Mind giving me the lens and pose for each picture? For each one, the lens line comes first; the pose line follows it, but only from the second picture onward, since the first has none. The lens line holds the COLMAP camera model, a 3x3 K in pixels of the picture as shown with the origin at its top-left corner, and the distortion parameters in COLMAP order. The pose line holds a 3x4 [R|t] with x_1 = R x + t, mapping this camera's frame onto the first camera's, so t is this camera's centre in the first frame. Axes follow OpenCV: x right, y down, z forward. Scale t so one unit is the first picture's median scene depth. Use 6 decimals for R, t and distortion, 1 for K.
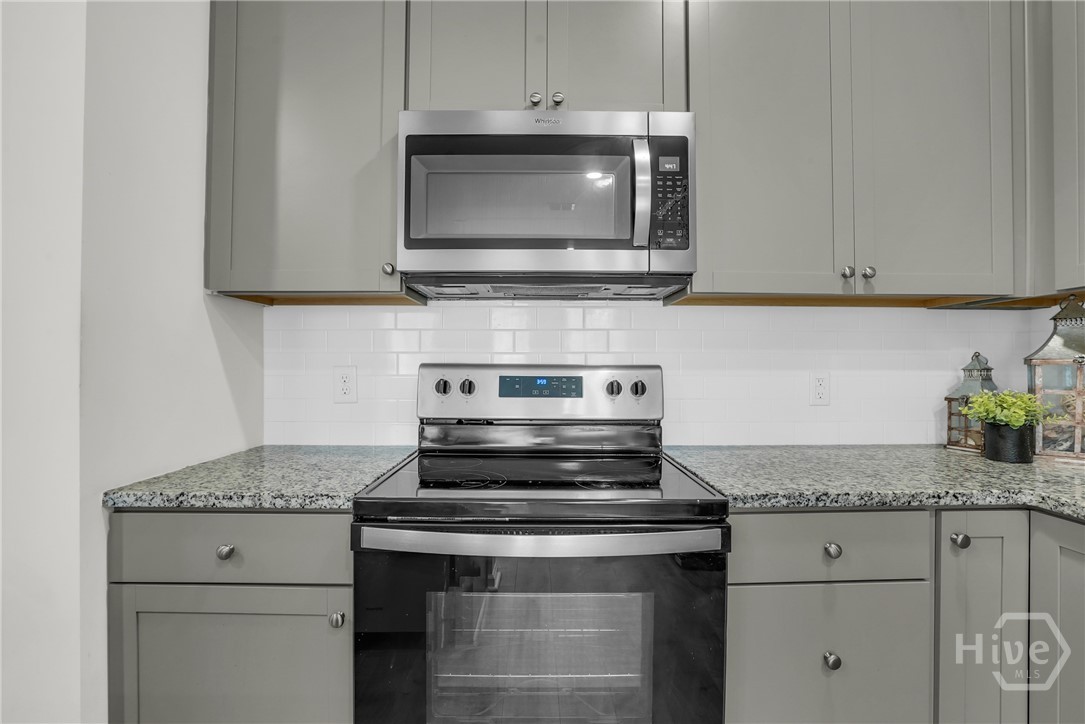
lens RADIAL K [[506.9, 0, 543.8], [0, 506.9, 359.5], [0, 0, 1]] dist [-0.052979, 0.018229]
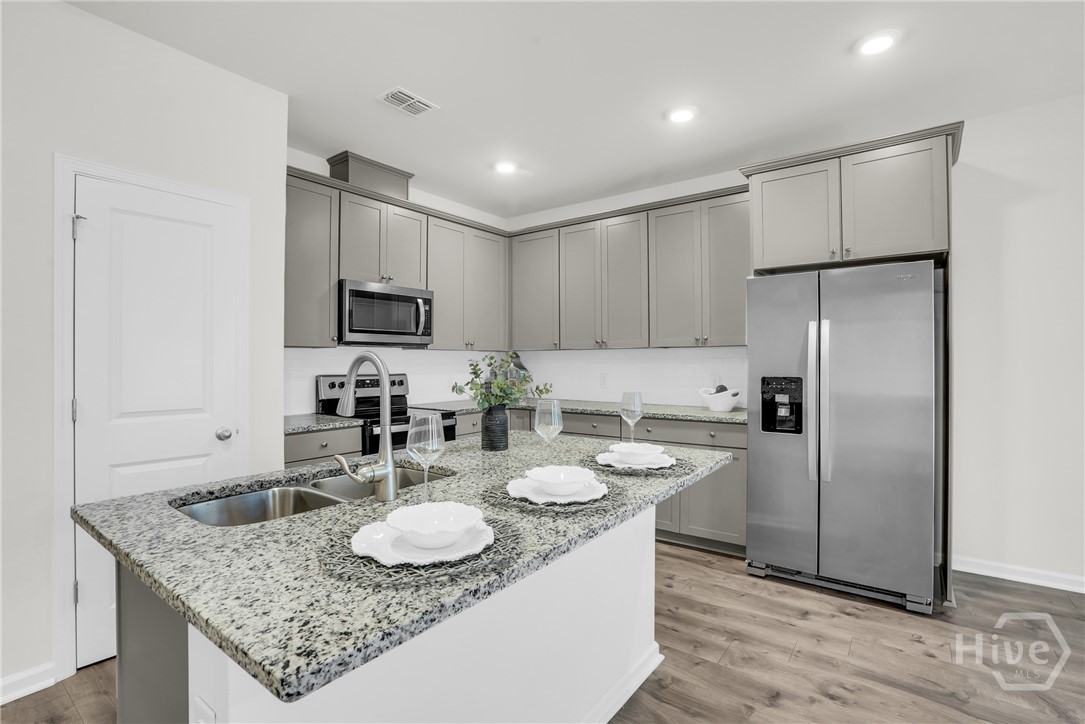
lens RADIAL K [[506.9, 0, 544.9], [0, 506.9, 360.5], [0, 0, 1]] dist [-0.052979, 0.018229]
pose [[0.599790, -0.002707, 0.800153, -1.757709], [-0.008421, 0.999918, 0.009696, -0.108031], [-0.800113, -0.012554, 0.599717, -1.394459]]
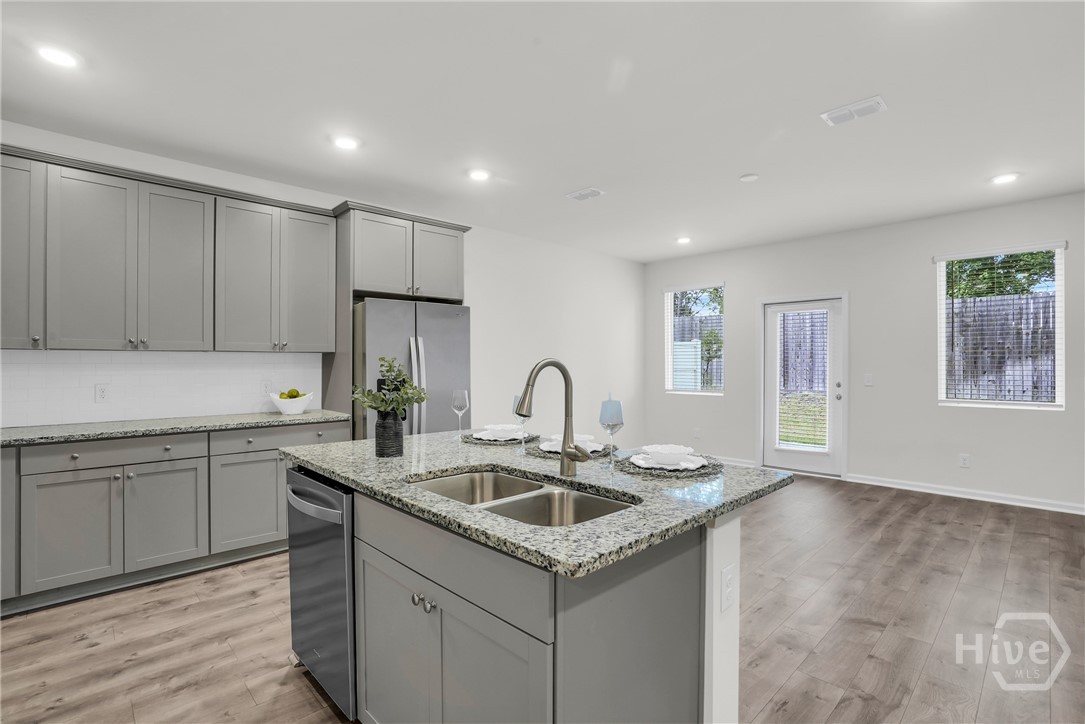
lens RADIAL K [[506.9, 0, 541.0], [0, 506.9, 362.9], [0, 0, 1]] dist [-0.052979, 0.018229]
pose [[-0.688182, 0.001904, 0.725535, -2.044715], [-0.011102, 0.999852, -0.013155, -0.082647], [-0.725453, -0.017108, -0.688059, 0.497412]]
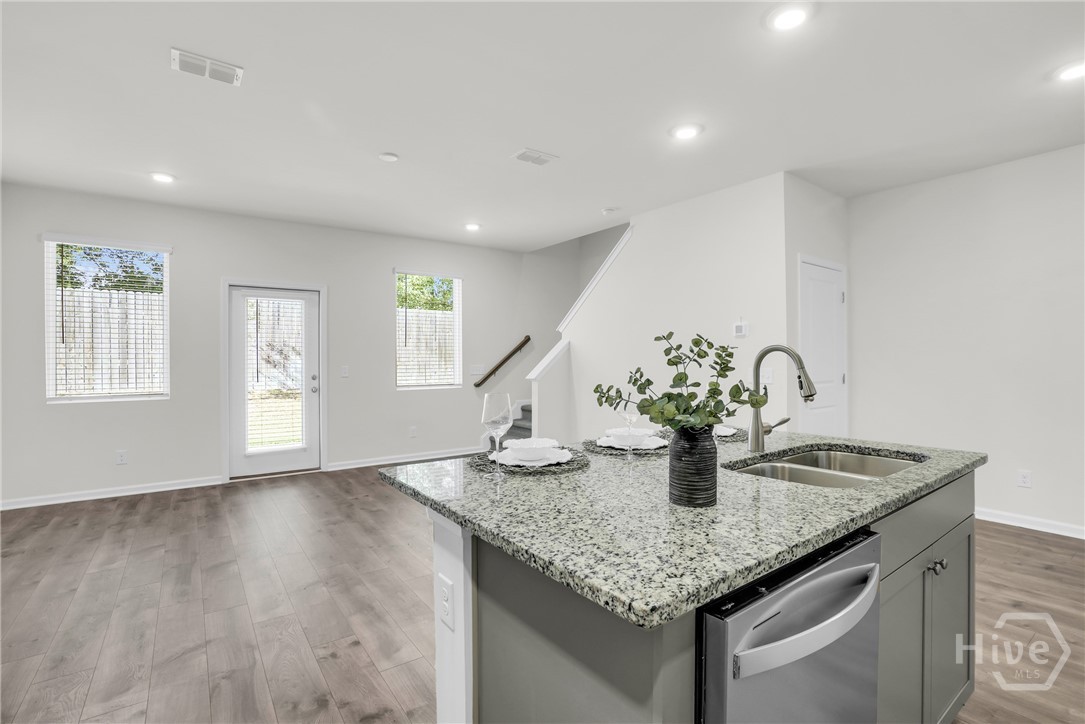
lens RADIAL K [[497.3, 0, 548.1], [0, 497.3, 357.1], [0, 0, 1]] dist [-0.022478, -0.000068]
pose [[-0.812934, -0.001698, -0.582354, 0.233237], [0.010782, 0.999780, -0.017967, -0.057809], [0.582256, -0.020885, -0.812737, 0.338359]]
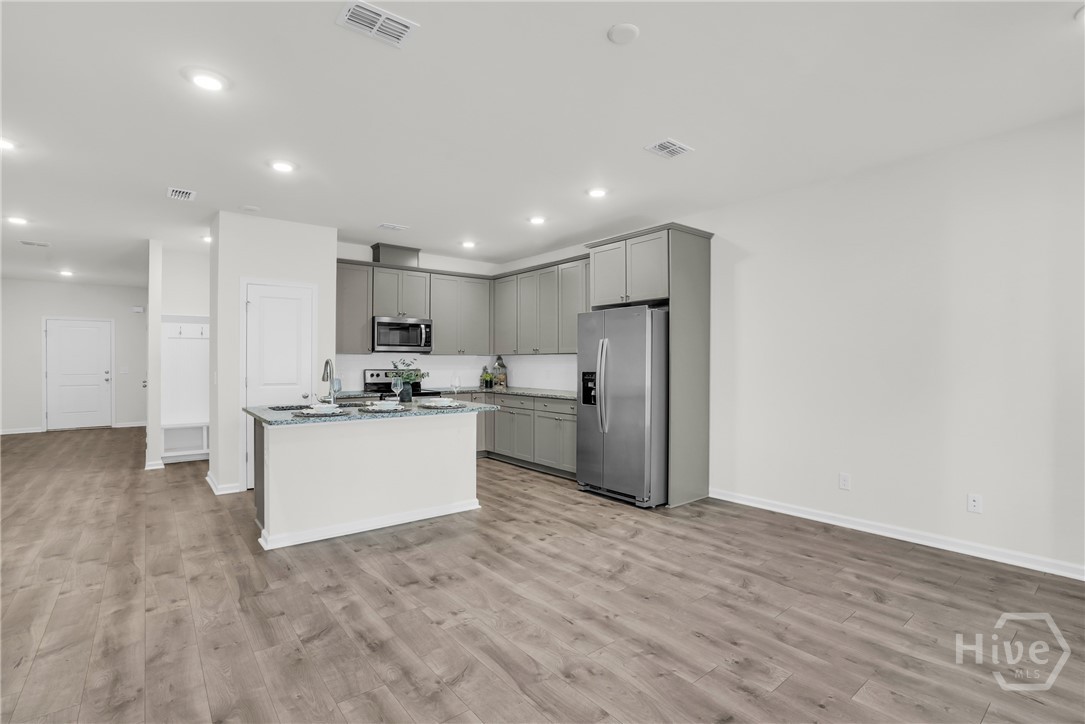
lens RADIAL K [[506.9, 0, 543.7], [0, 506.9, 365.5], [0, 0, 1]] dist [-0.052979, 0.018229]
pose [[0.782062, -0.006563, 0.623166, -2.008819], [-0.008712, 0.999732, 0.021461, -0.150813], [-0.623139, -0.022213, 0.781795, -3.710387]]
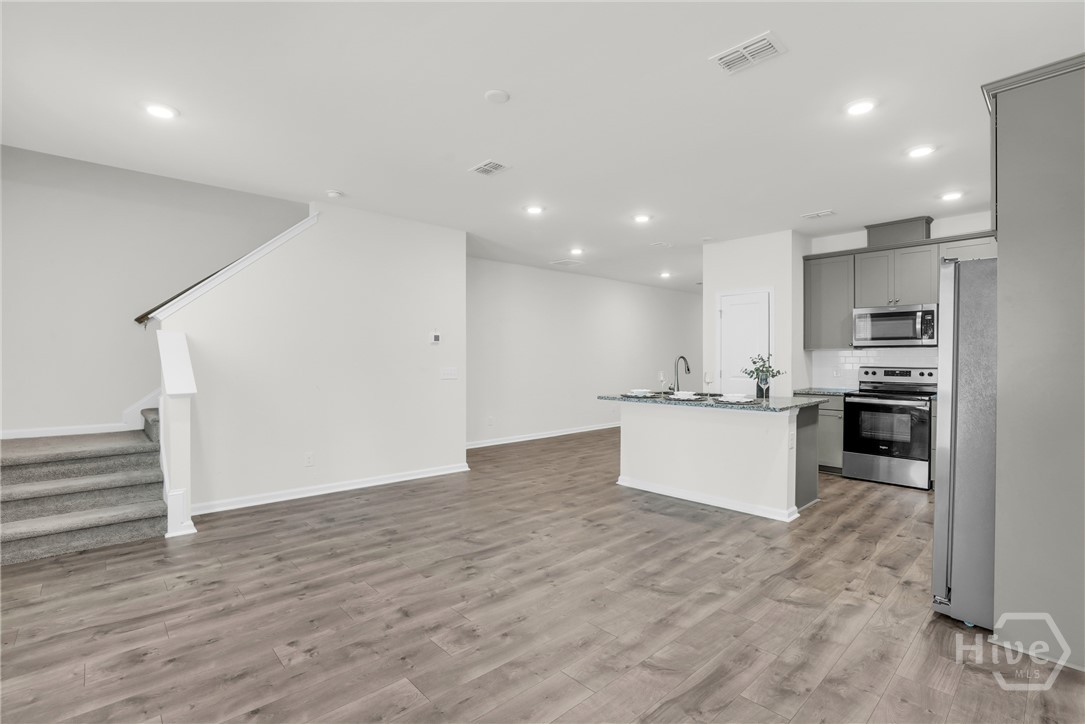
lens RADIAL K [[506.9, 0, 545.0], [0, 506.9, 360.3], [0, 0, 1]] dist [-0.052979, 0.018229]
pose [[0.680524, 0.002123, -0.732723, 1.049603], [0.011296, 0.999847, 0.013388, -0.137162], [0.732639, -0.017387, 0.680395, -3.874654]]
